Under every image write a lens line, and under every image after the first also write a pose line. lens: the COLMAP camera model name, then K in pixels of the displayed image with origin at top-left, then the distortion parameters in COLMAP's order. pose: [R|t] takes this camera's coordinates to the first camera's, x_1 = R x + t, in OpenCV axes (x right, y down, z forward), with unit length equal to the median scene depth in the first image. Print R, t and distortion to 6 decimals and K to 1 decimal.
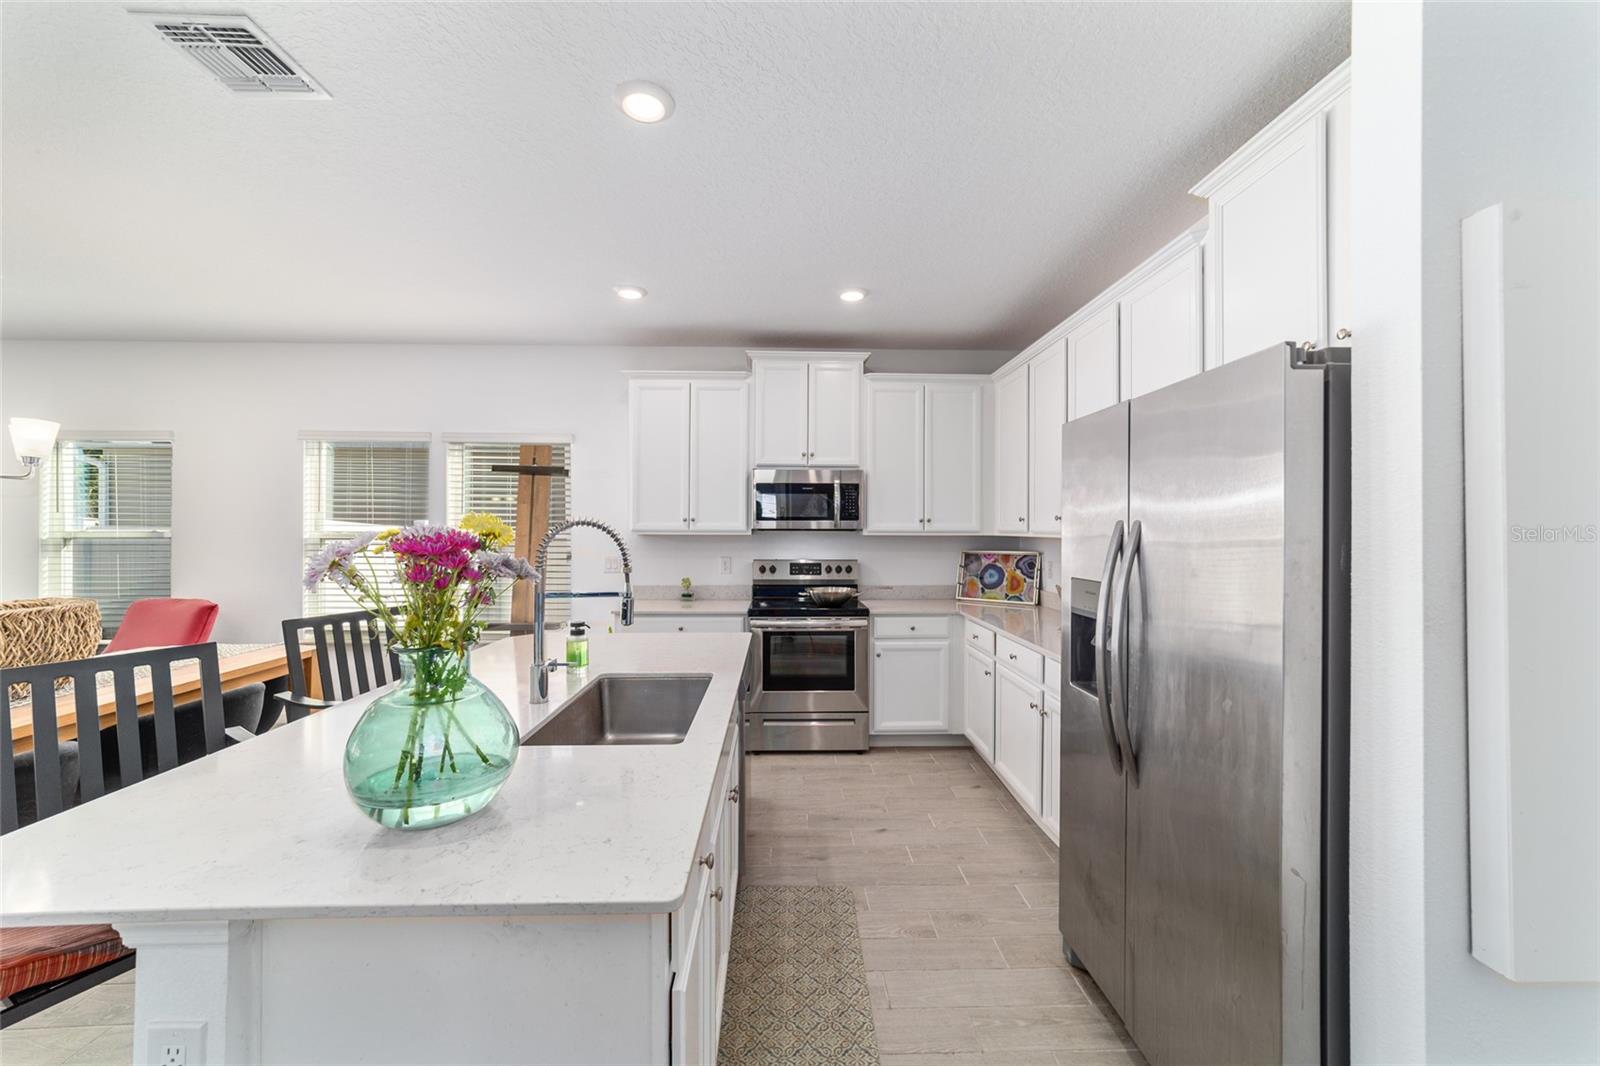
lens RADIAL K [[614.1, 0, 798.2], [0, 614.1, 528.9], [0, 0, 1]] dist [-0.020377, 0.008808]
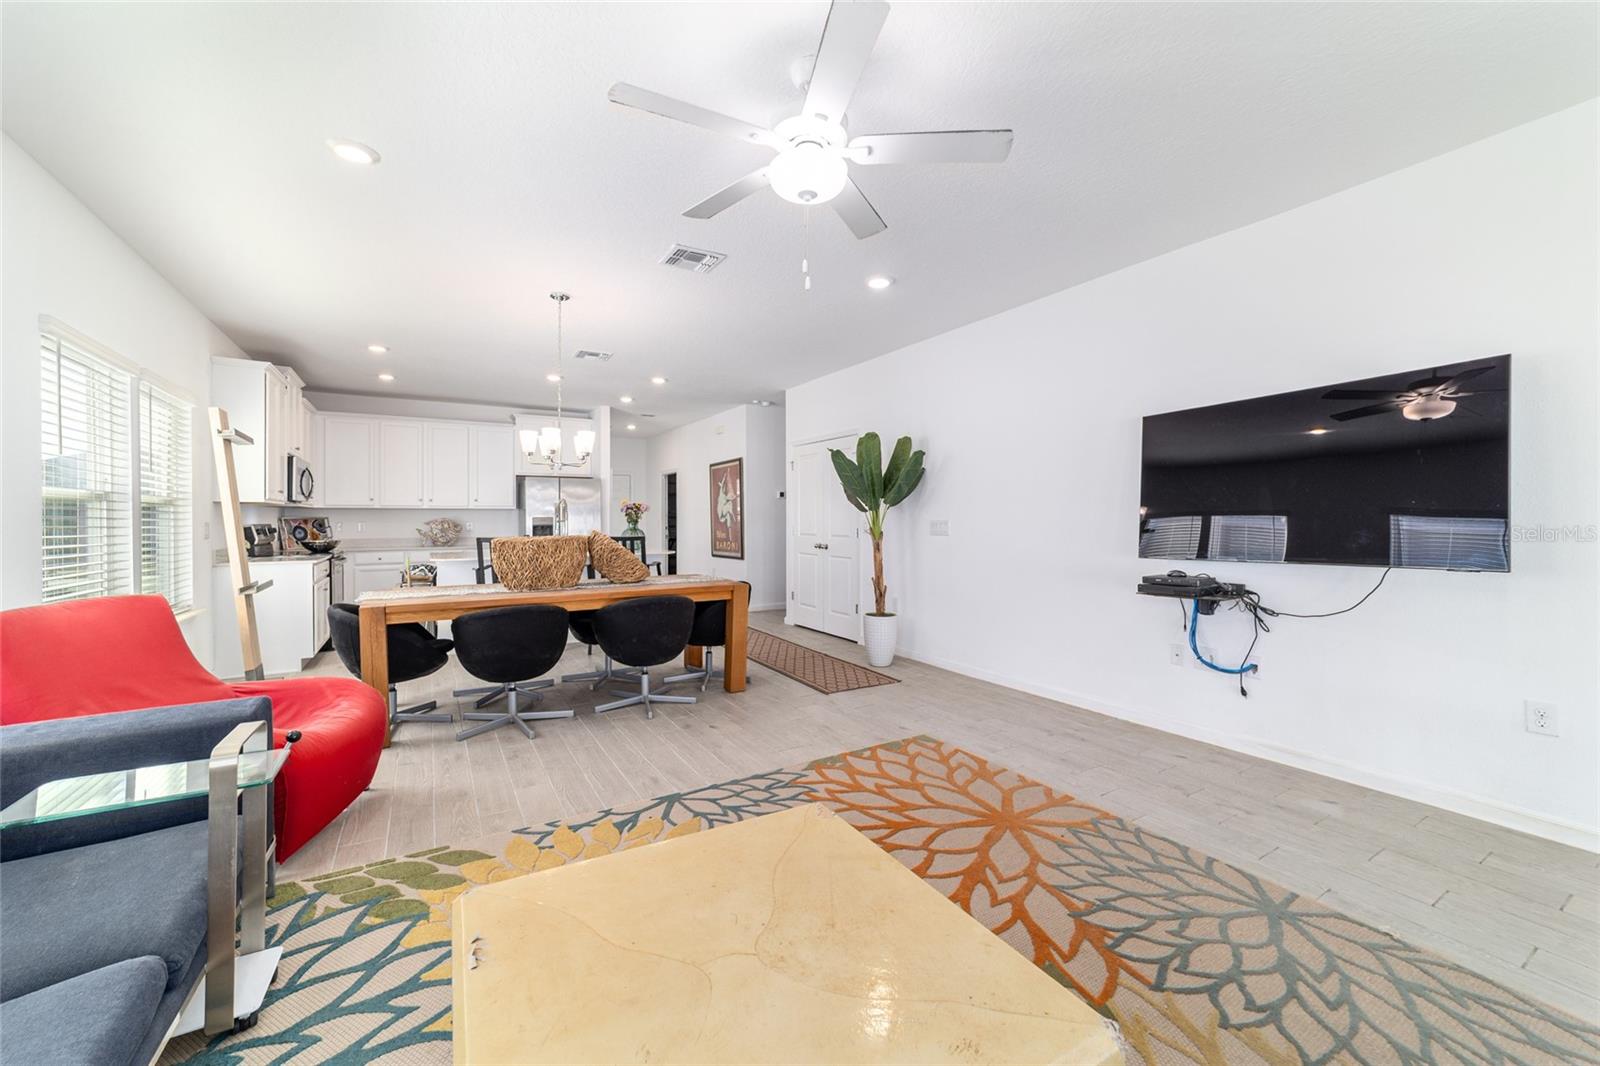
lens RADIAL K [[614.1, 0, 798.2], [0, 614.1, 528.9], [0, 0, 1]] dist [-0.020377, 0.008808]
pose [[-0.492139, -0.014745, 0.870392, -1.795958], [0.000602, 0.999851, 0.017278, 0.041616], [-0.870516, 0.009027, -0.492057, 0.686571]]
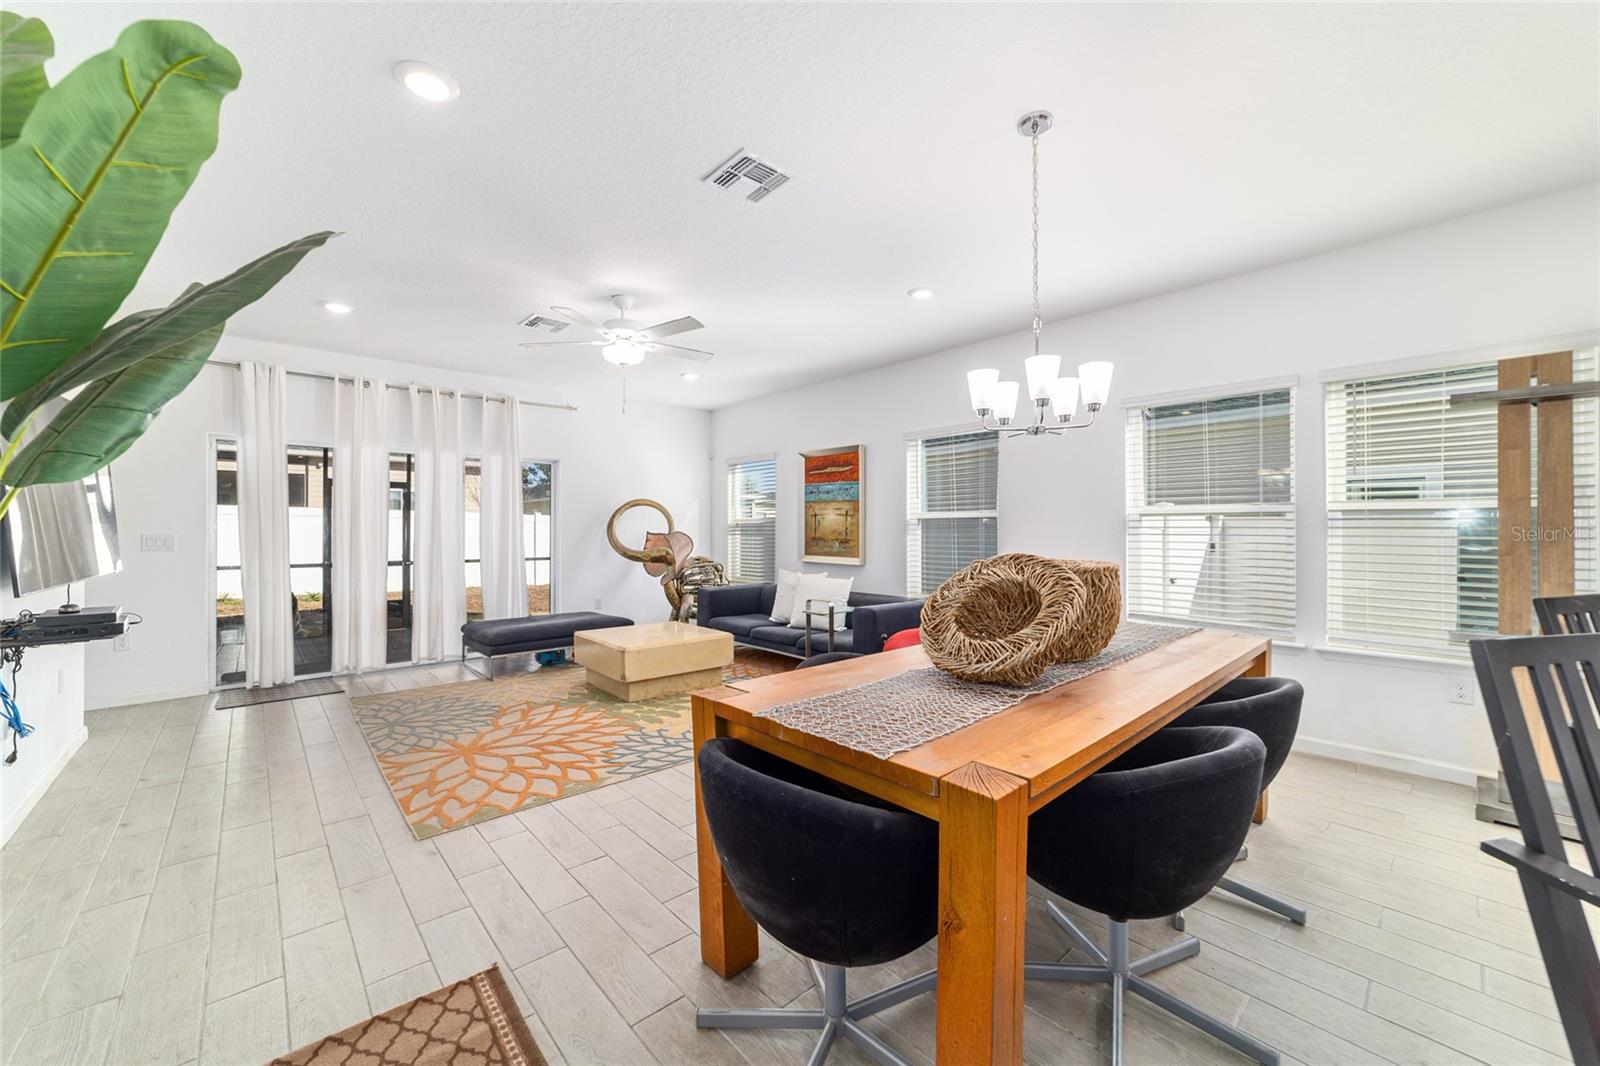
lens RADIAL K [[614.1, 0, 798.2], [0, 614.1, 528.9], [0, 0, 1]] dist [-0.020377, 0.008808]
pose [[0.649280, -0.006762, -0.760519, -0.460320], [0.003142, 0.999976, -0.006209, 0.043457], [0.760543, 0.001642, 0.649286, 0.020621]]
